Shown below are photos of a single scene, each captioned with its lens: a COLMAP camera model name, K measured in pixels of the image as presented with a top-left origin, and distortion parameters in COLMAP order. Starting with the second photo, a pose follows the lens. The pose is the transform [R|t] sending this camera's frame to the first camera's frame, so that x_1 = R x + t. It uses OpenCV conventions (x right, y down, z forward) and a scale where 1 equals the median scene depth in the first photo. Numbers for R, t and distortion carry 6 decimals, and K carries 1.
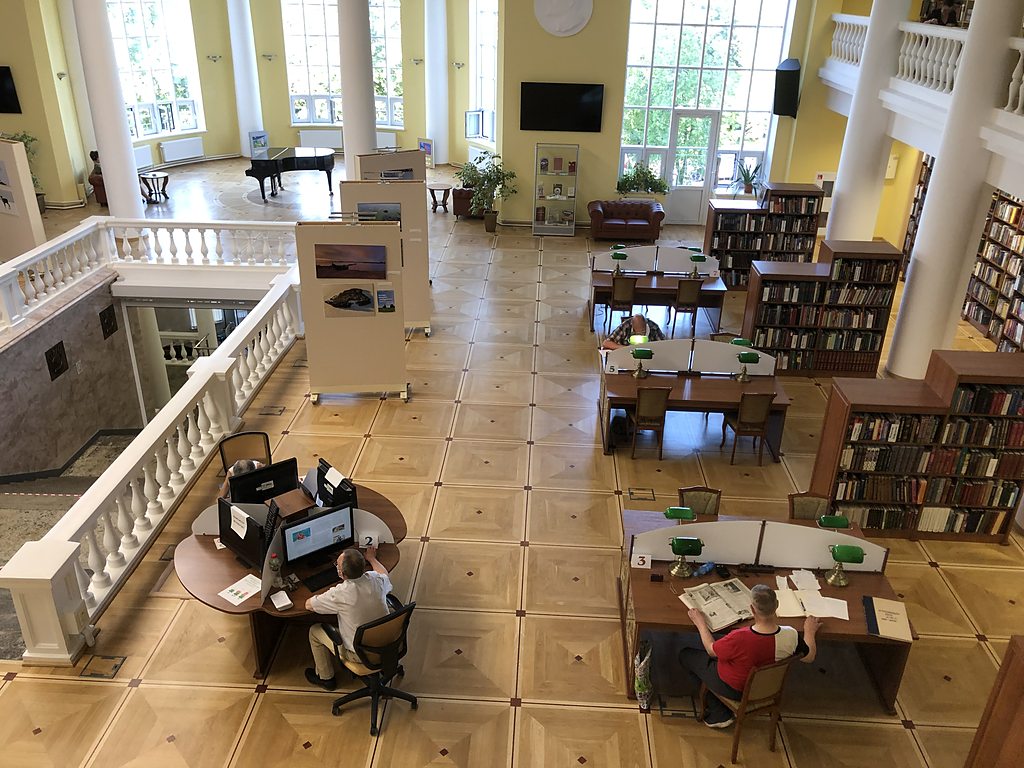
lens RADIAL K [[838.0, 0, 510.1], [0, 838.0, 383.8], [0, 0, 1]] dist [0.003560, 0.001284]
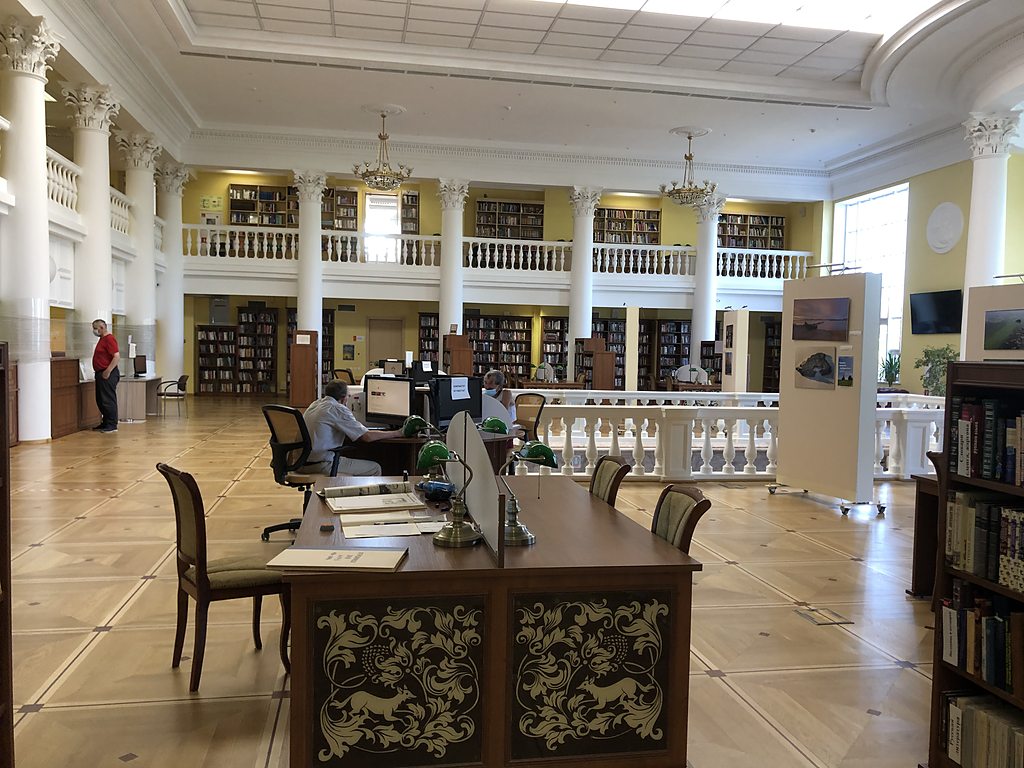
lens RADIAL K [[838.0, 0, 511.3], [0, 838.0, 385.4], [0, 0, 1]] dist [0.003560, 0.001284]
pose [[0.232372, 0.027848, -0.972228, 0.550583], [-0.432567, 0.898251, -0.077659, 0.111433], [0.871142, 0.438600, 0.220775, 0.564333]]
